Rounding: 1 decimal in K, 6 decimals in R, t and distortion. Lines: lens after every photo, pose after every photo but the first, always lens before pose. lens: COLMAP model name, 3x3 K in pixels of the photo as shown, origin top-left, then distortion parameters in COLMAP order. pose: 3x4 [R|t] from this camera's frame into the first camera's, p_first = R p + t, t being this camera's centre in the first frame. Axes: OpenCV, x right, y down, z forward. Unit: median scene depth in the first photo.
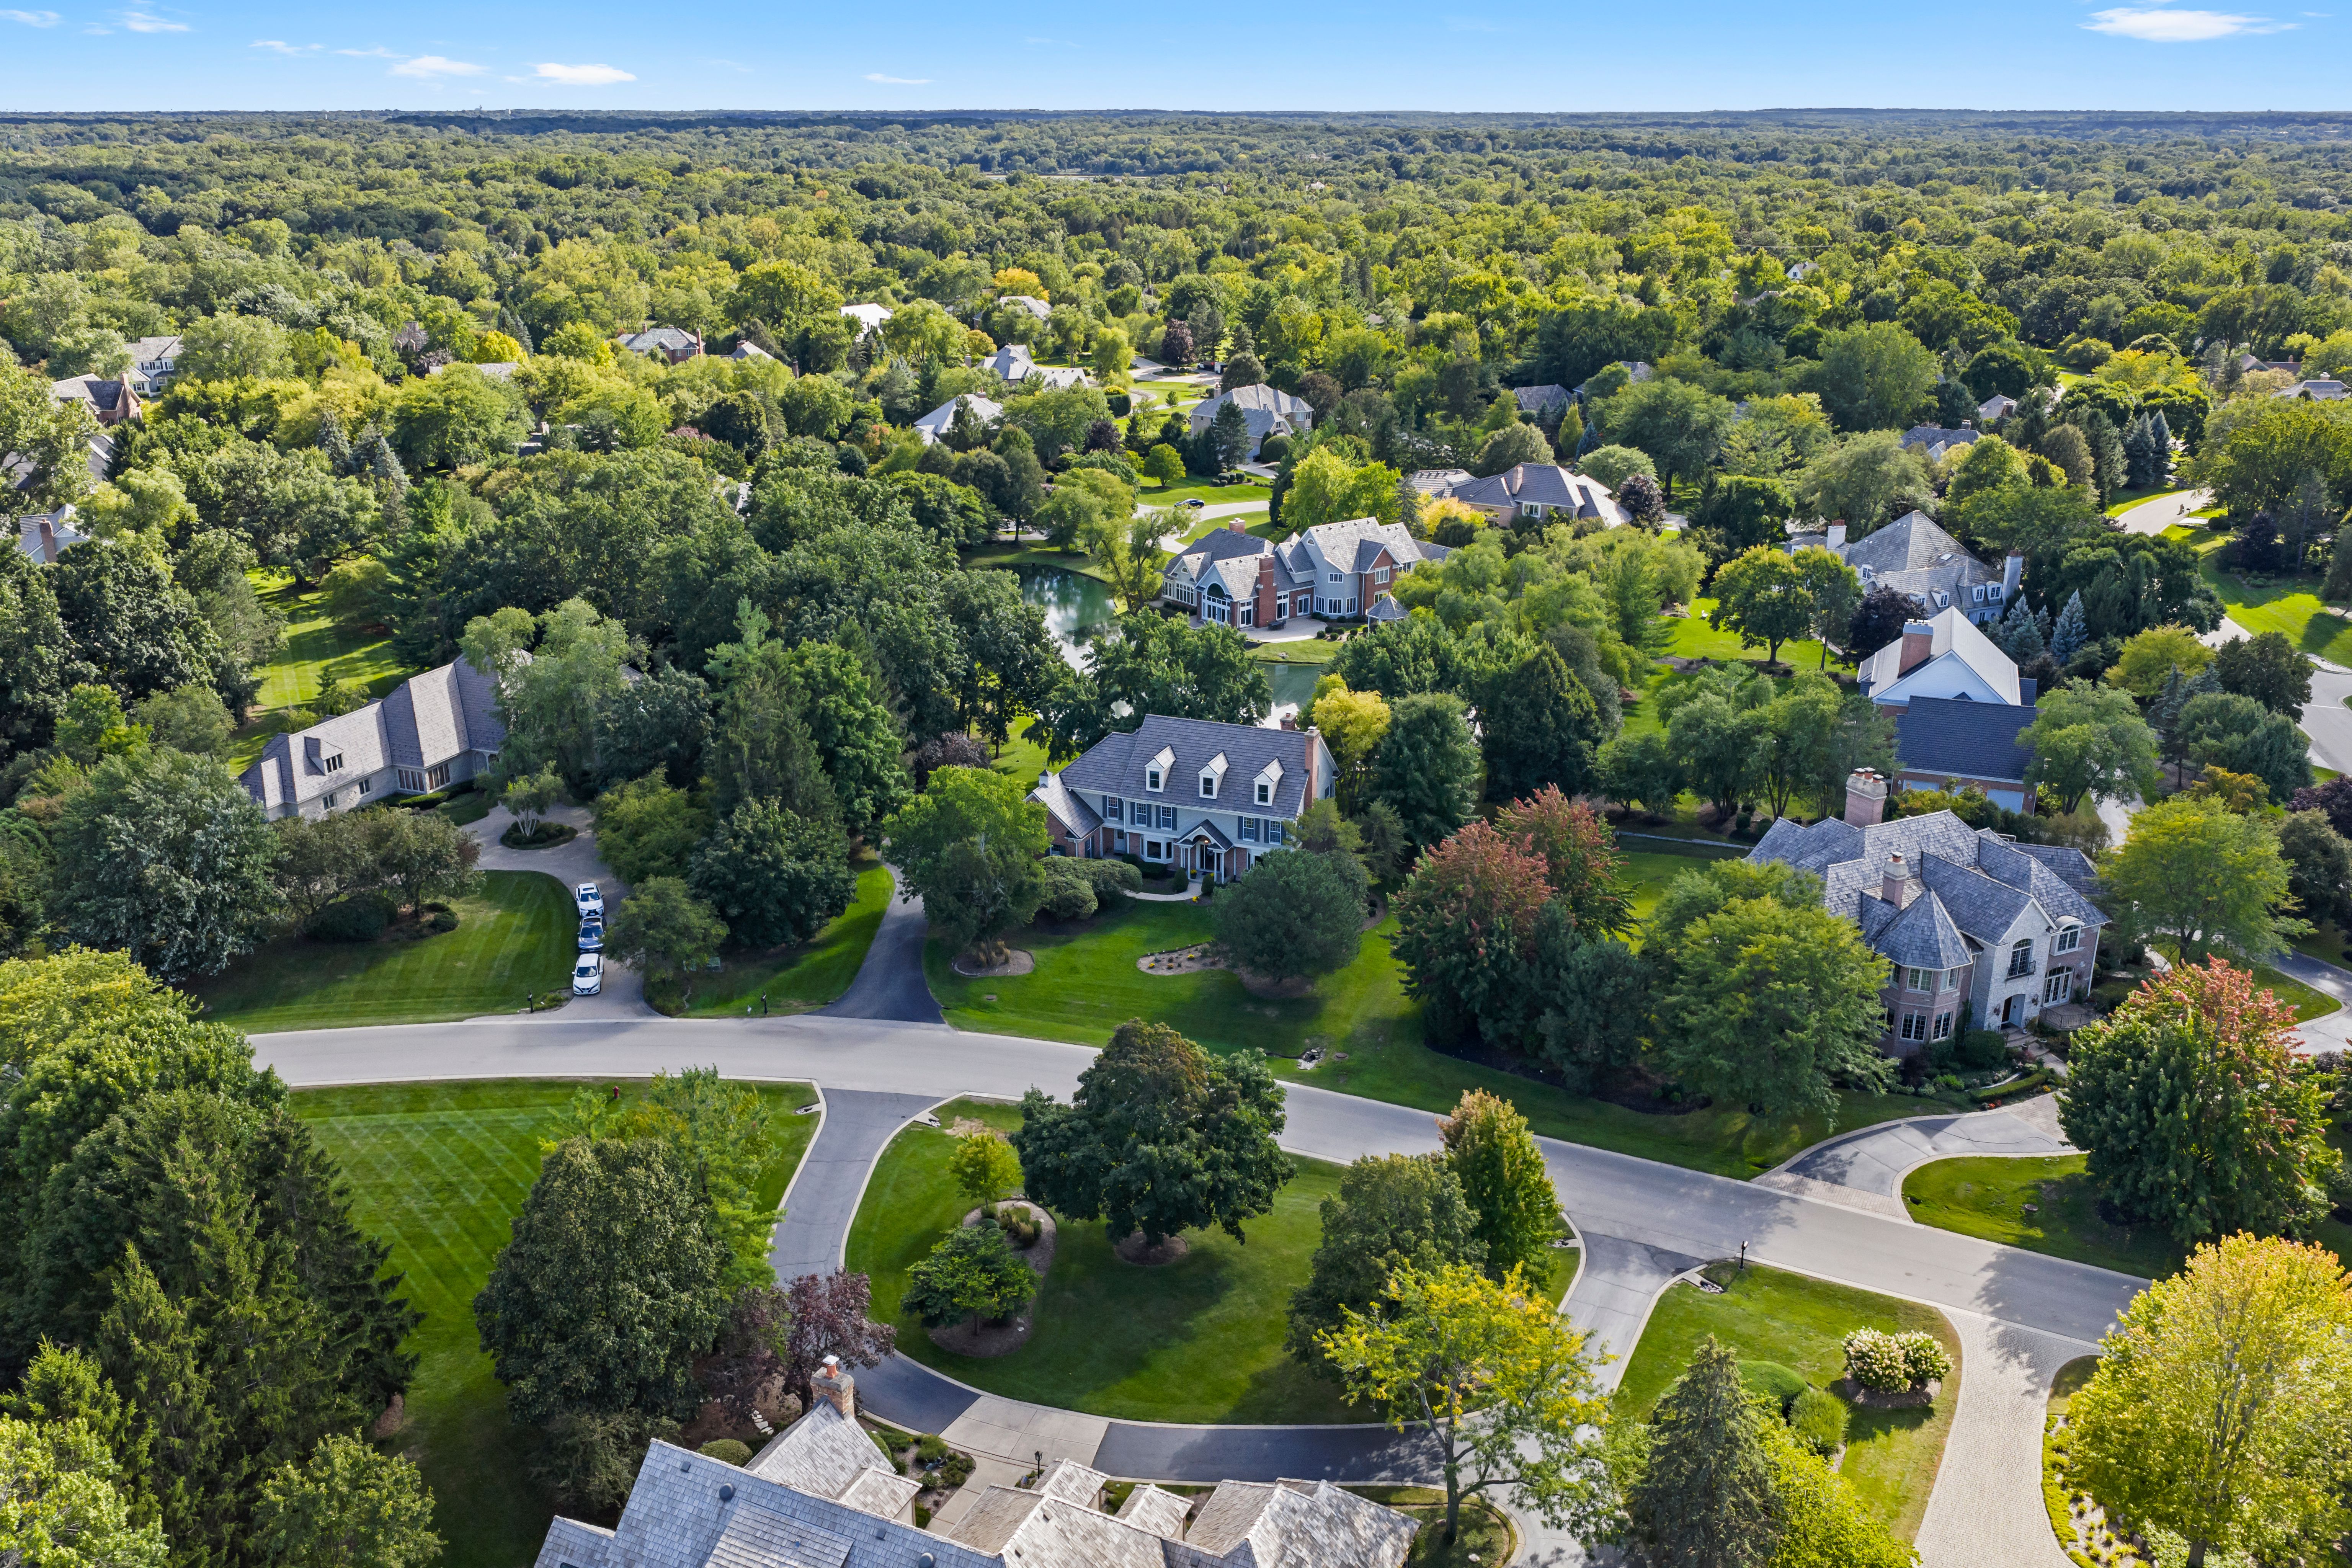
lens RADIAL K [[1885.9, 0, 1176.0], [0, 1885.9, 784.0], [0, 0, 1]] dist [-0.008276, -0.009124]
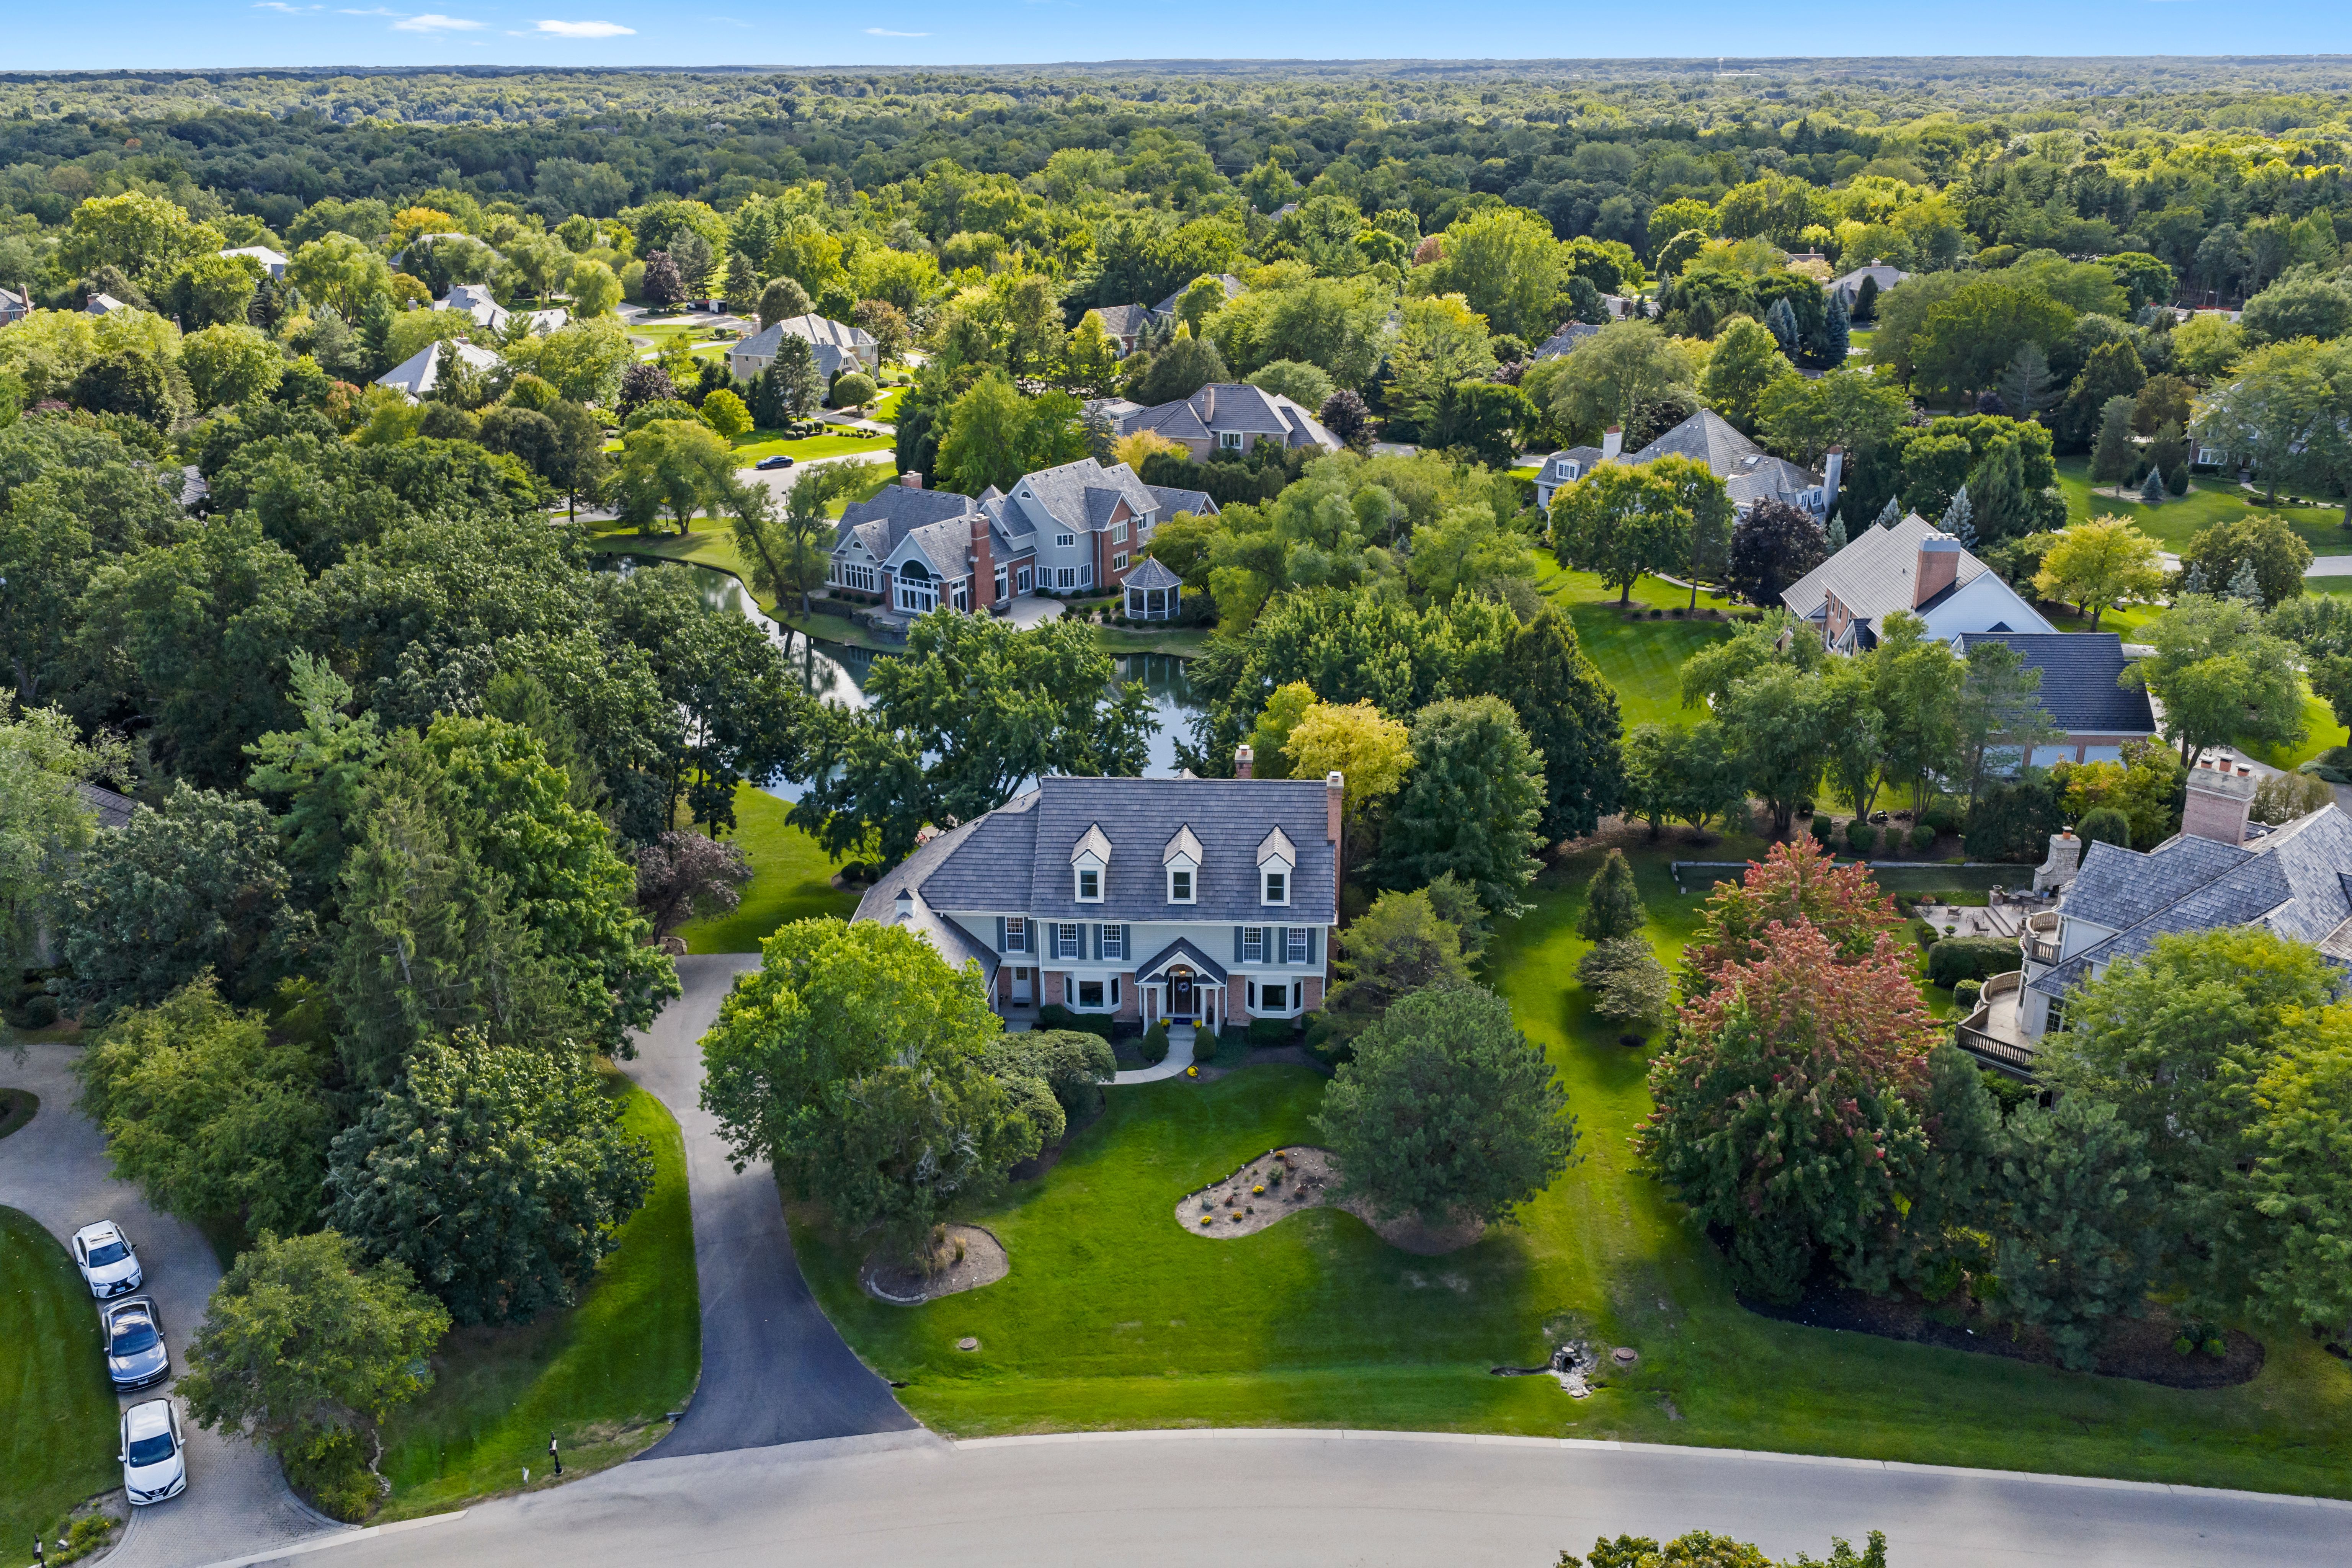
lens RADIAL K [[1885.9, 0, 1176.0], [0, 1885.9, 784.0], [0, 0, 1]] dist [-0.008276, -0.009124]
pose [[0.950164, -0.114298, 0.290042, -0.093062], [0.107735, 0.993432, 0.038551, -0.032459], [-0.292543, -0.005382, 0.956237, 0.234129]]
